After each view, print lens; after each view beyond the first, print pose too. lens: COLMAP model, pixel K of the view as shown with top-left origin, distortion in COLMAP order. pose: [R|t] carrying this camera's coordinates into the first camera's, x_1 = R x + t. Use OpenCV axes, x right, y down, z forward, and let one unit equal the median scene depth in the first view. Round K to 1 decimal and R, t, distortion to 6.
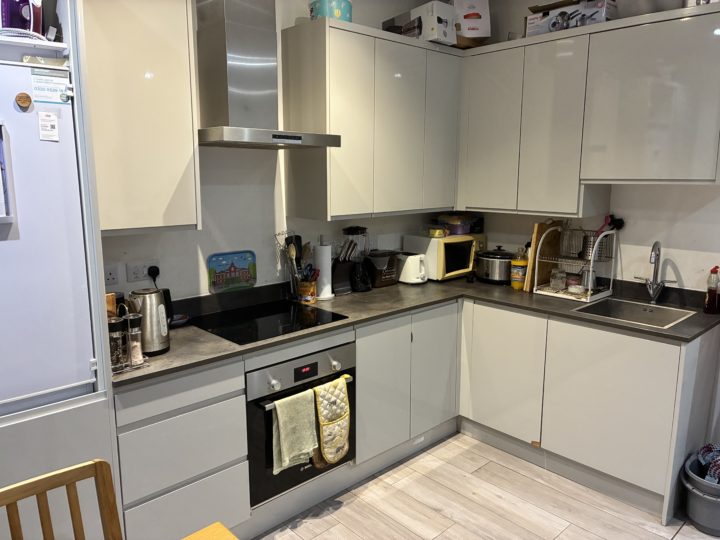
lens RADIAL K [[547.2, 0, 356.8], [0, 547.2, 267.8], [0, 0, 1]] dist [0.060200, -0.081618]
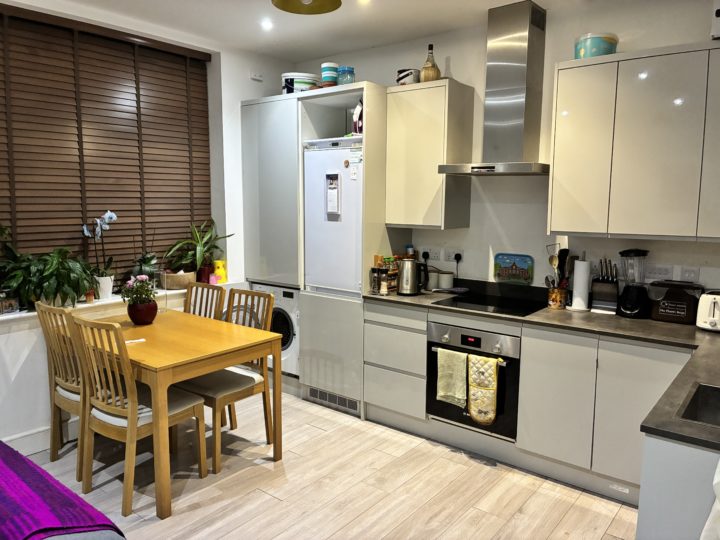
lens RADIAL K [[547.2, 0, 356.8], [0, 547.2, 267.8], [0, 0, 1]] dist [0.060200, -0.081618]
pose [[0.134582, 0.123078, -0.983229, 1.137383], [-0.178890, 0.978970, 0.098059, -0.065050], [0.974621, 0.162693, 0.153769, 0.483684]]
